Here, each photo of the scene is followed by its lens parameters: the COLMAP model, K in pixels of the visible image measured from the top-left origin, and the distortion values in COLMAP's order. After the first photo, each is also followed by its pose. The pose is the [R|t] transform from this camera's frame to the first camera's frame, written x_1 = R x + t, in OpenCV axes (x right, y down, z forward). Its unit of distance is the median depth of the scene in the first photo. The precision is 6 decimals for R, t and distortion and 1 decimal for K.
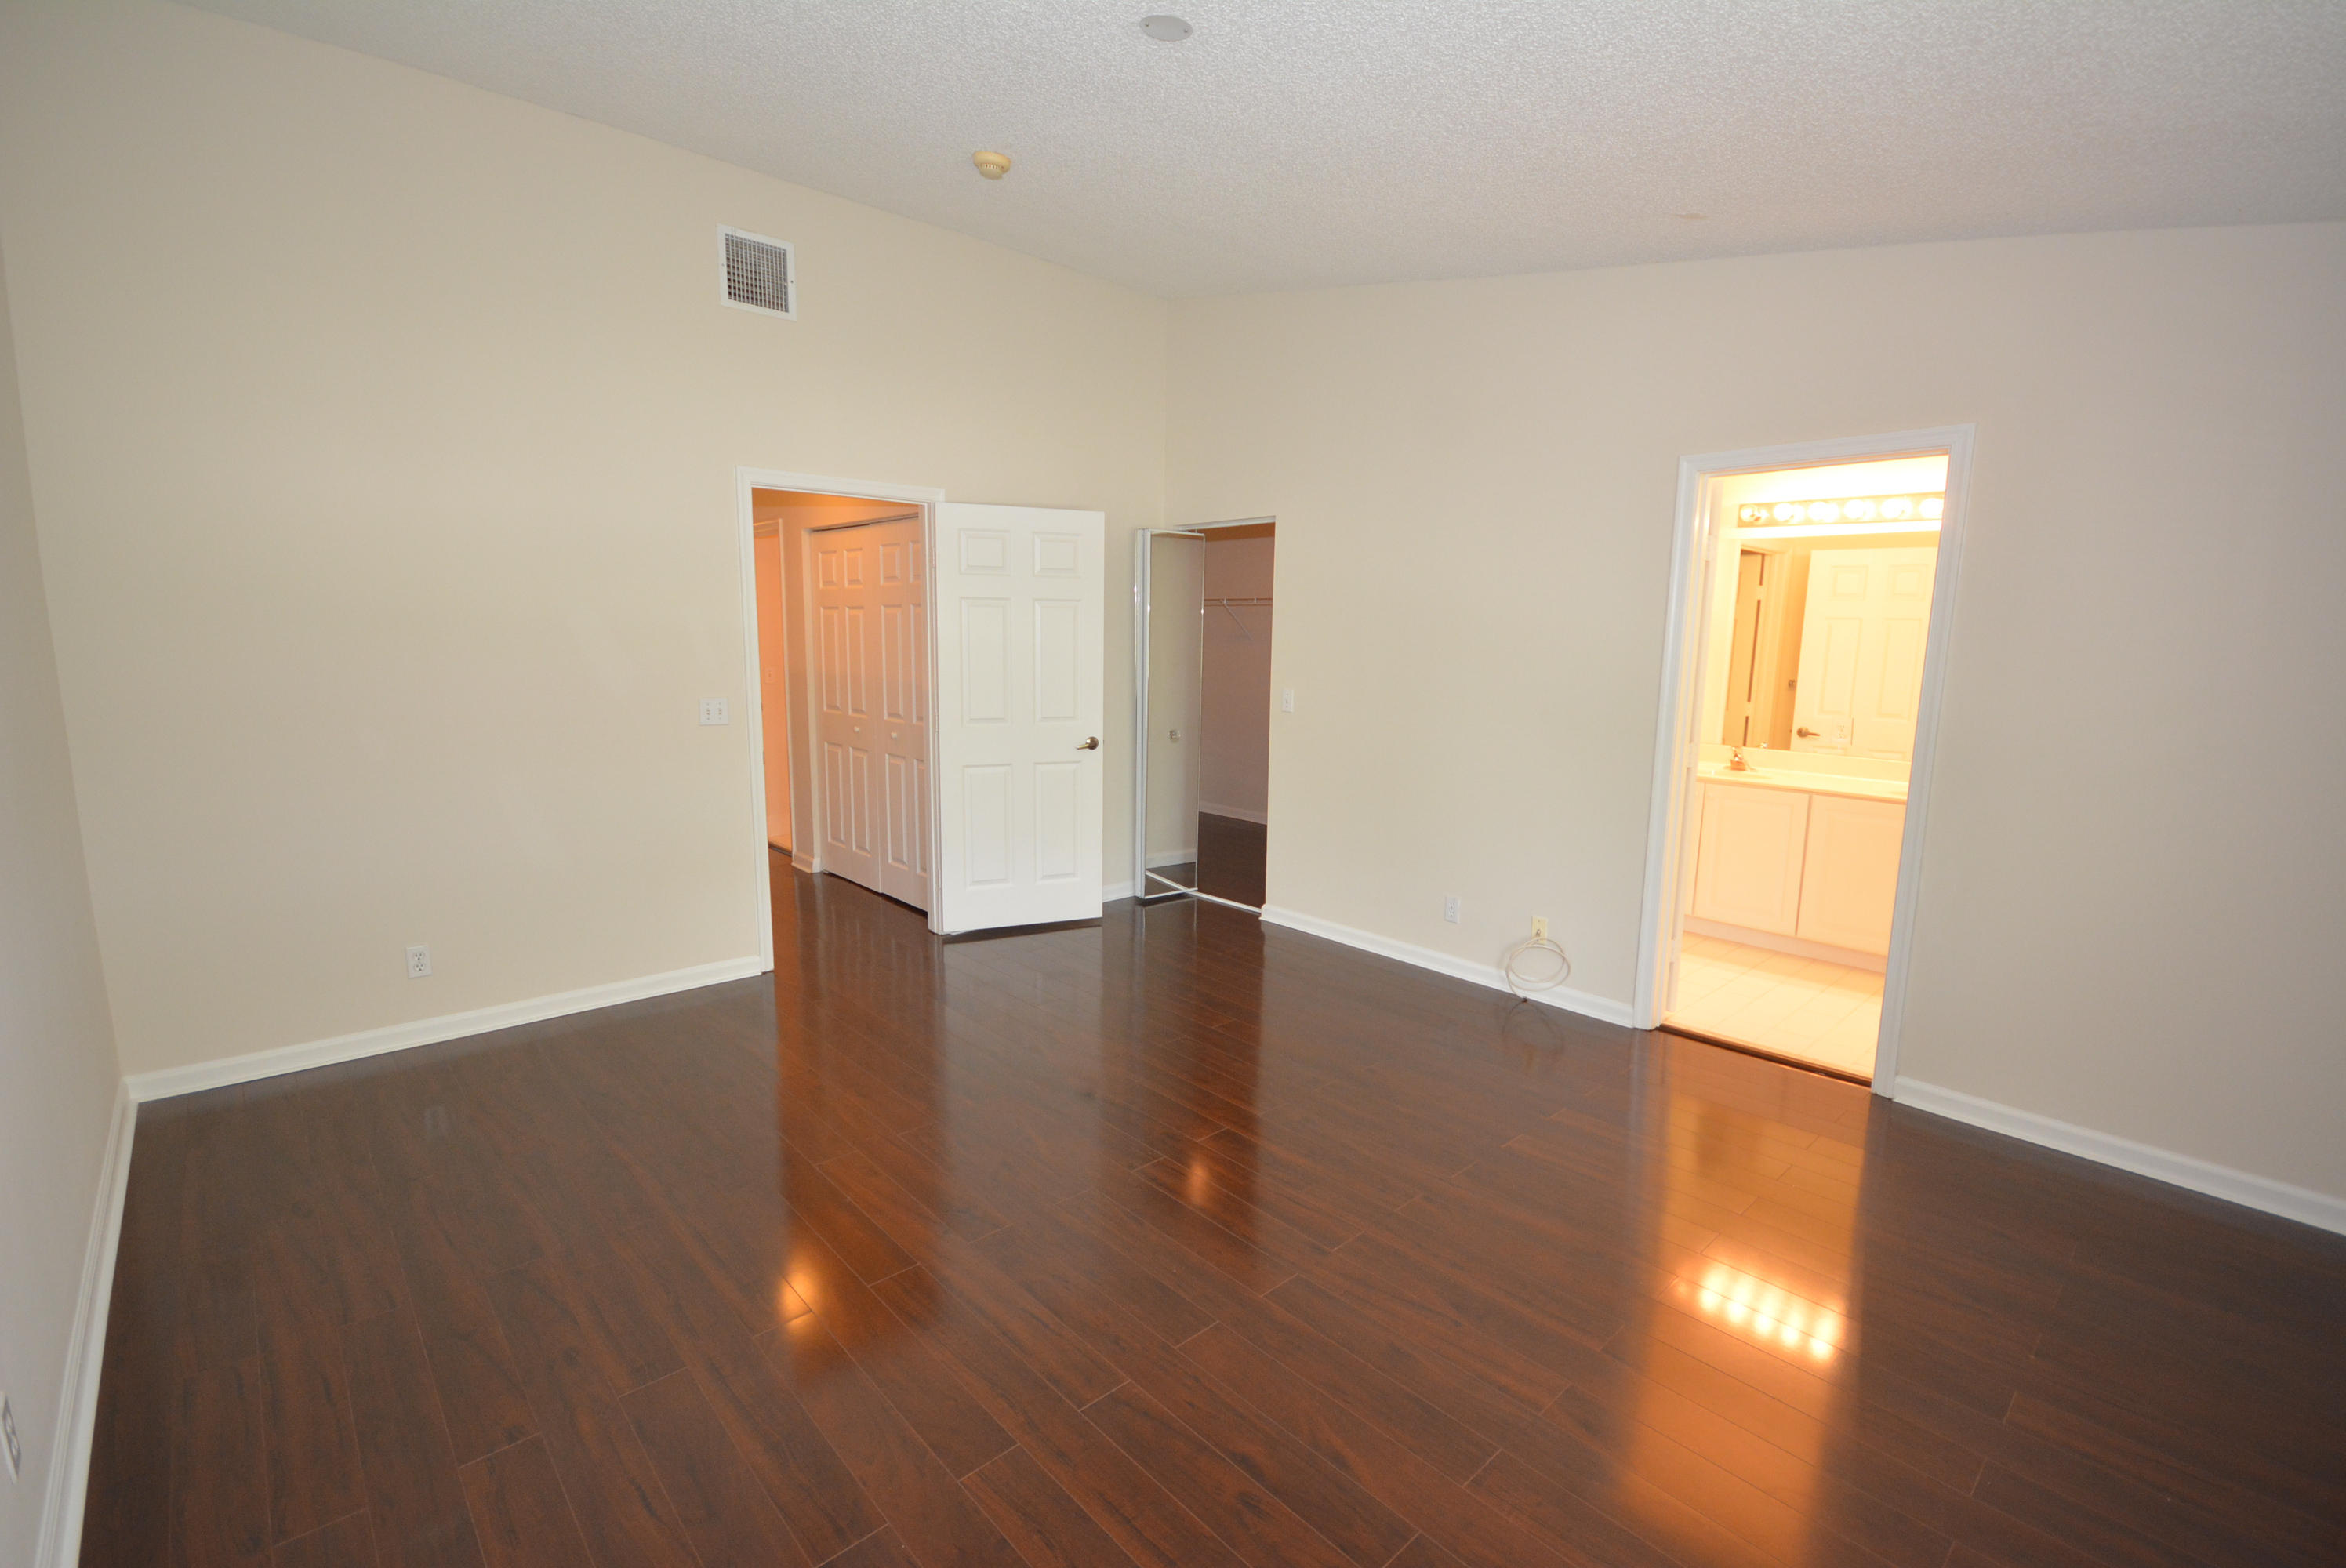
lens RADIAL K [[1033.1, 0, 1173.0], [0, 1033.1, 784.0], [0, 0, 1]] dist [-0.002742, -0.000354]
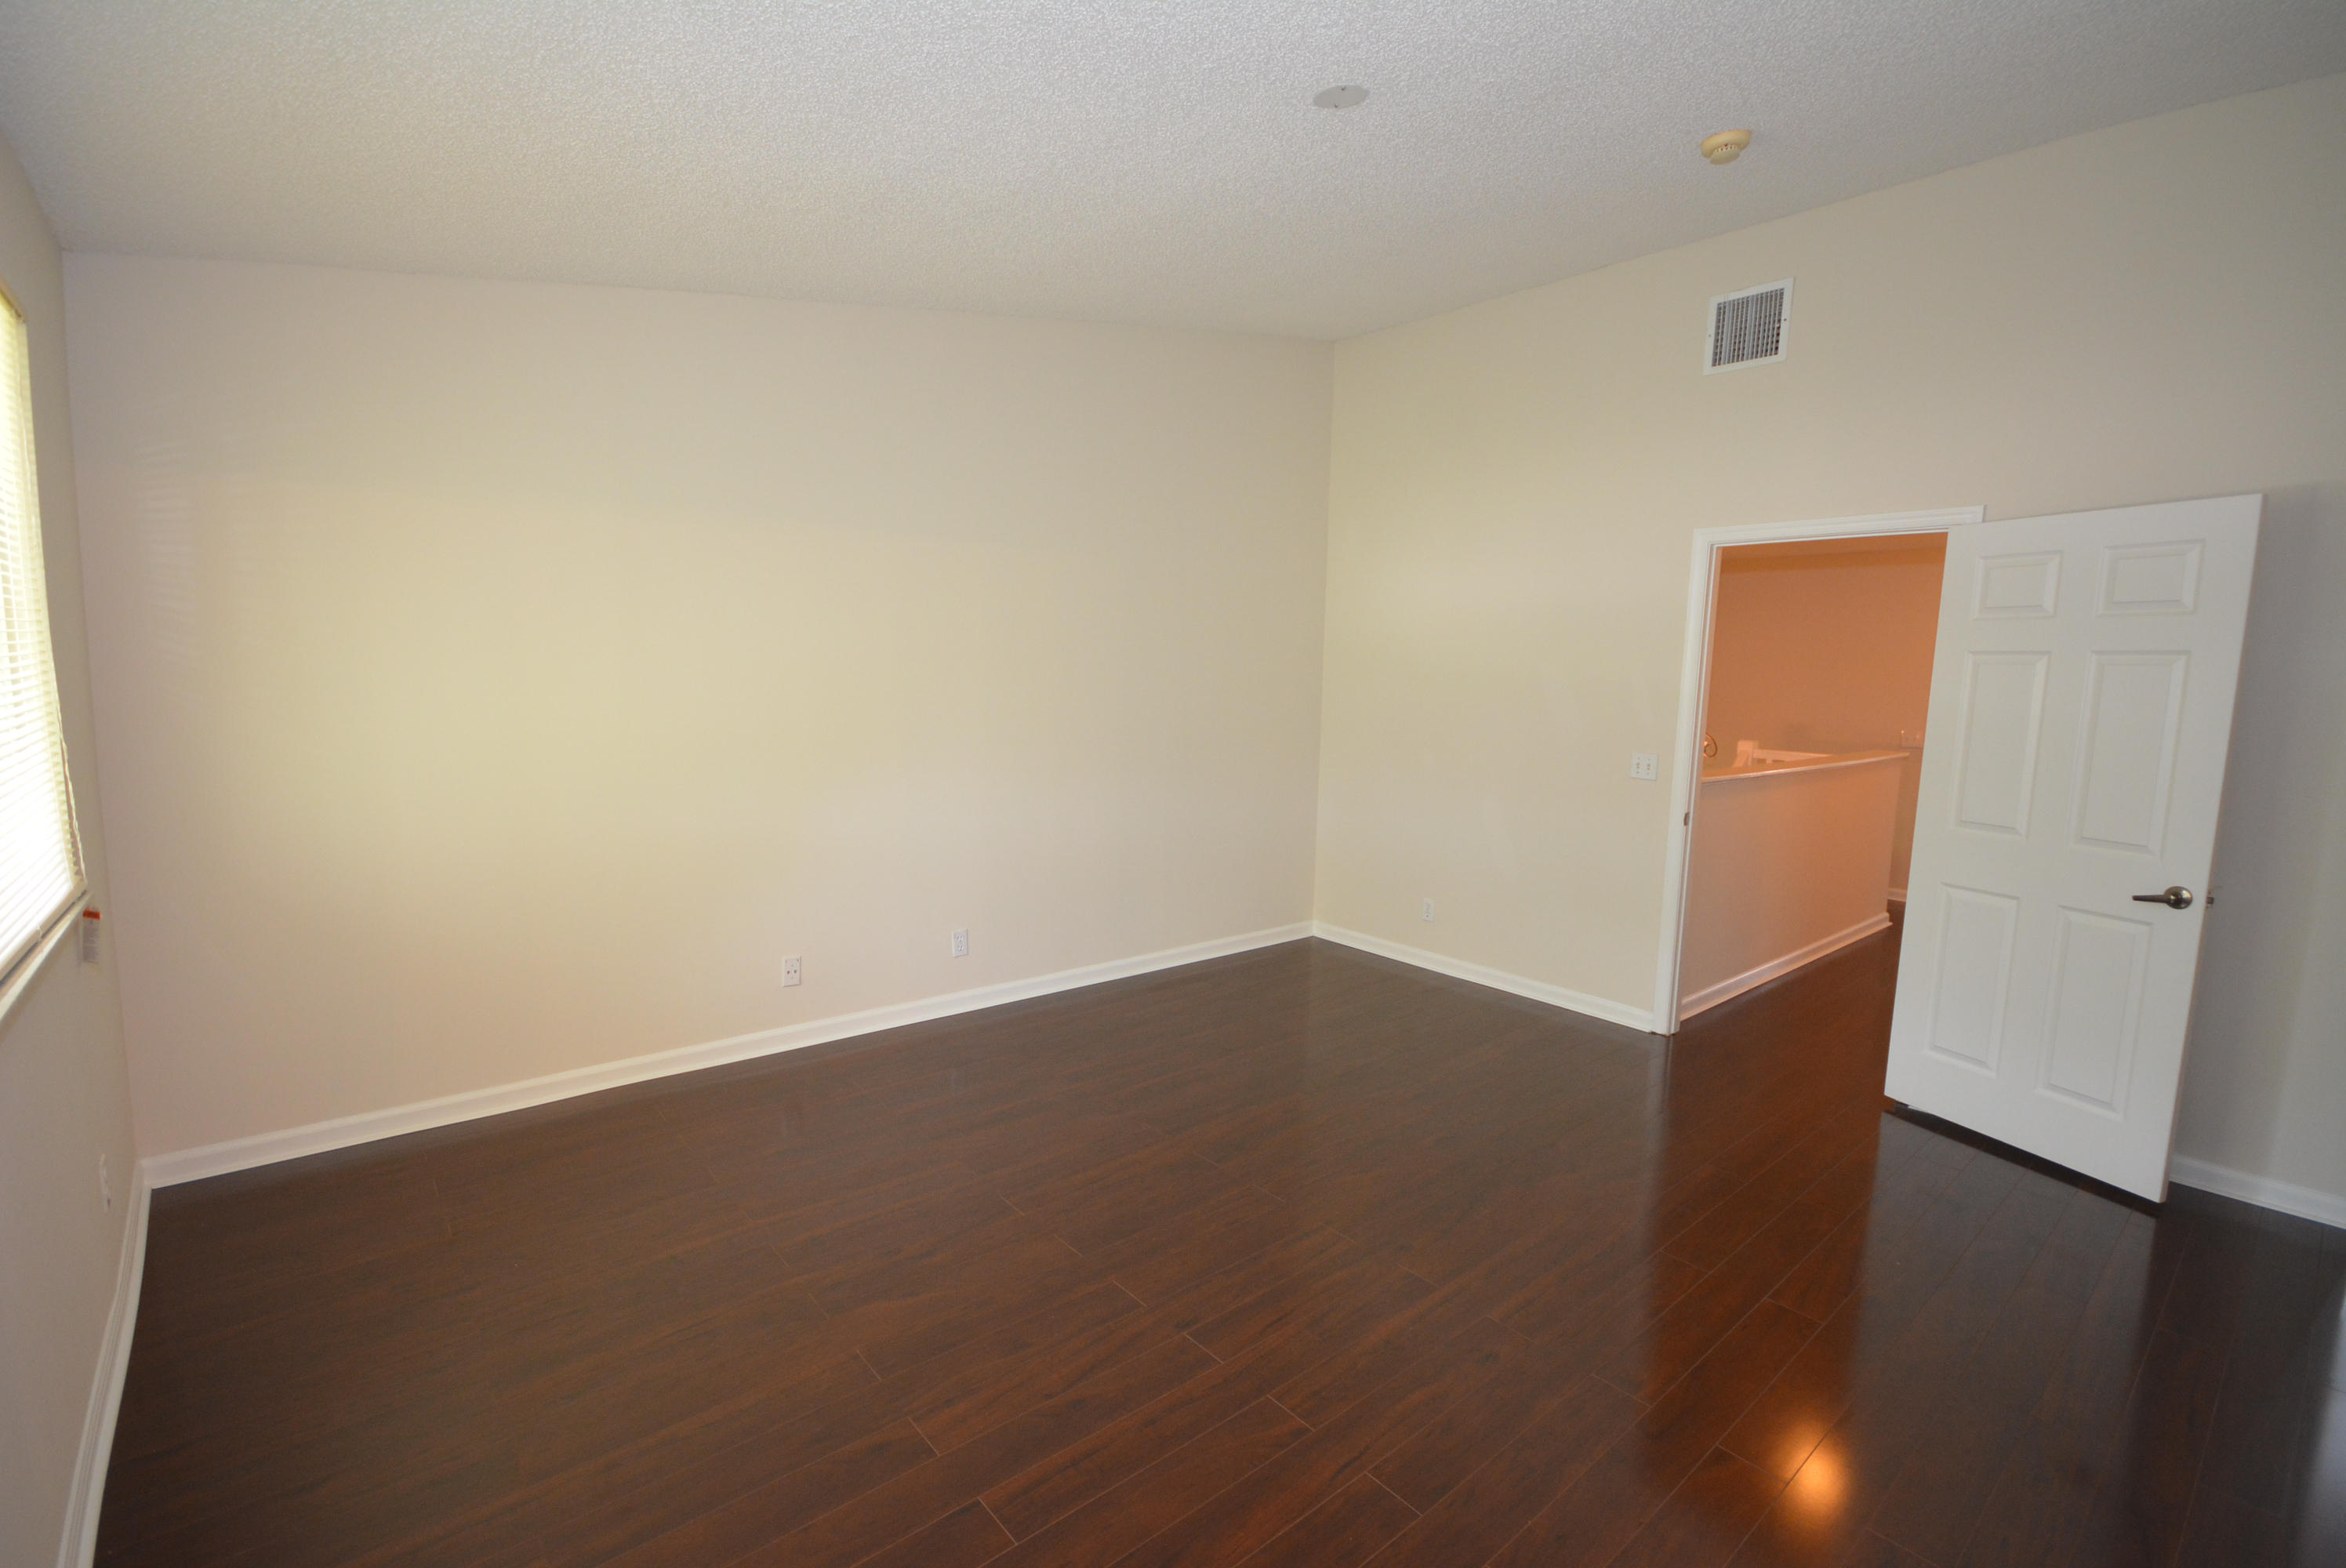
lens RADIAL K [[1033.1, 0, 1173.0], [0, 1033.1, 784.0], [0, 0, 1]] dist [-0.002742, -0.000354]
pose [[-0.035365, 0.097369, -0.994620, 0.628182], [-0.177730, 0.978765, 0.102136, -0.075388], [0.983444, 0.180386, -0.017309, 0.559938]]
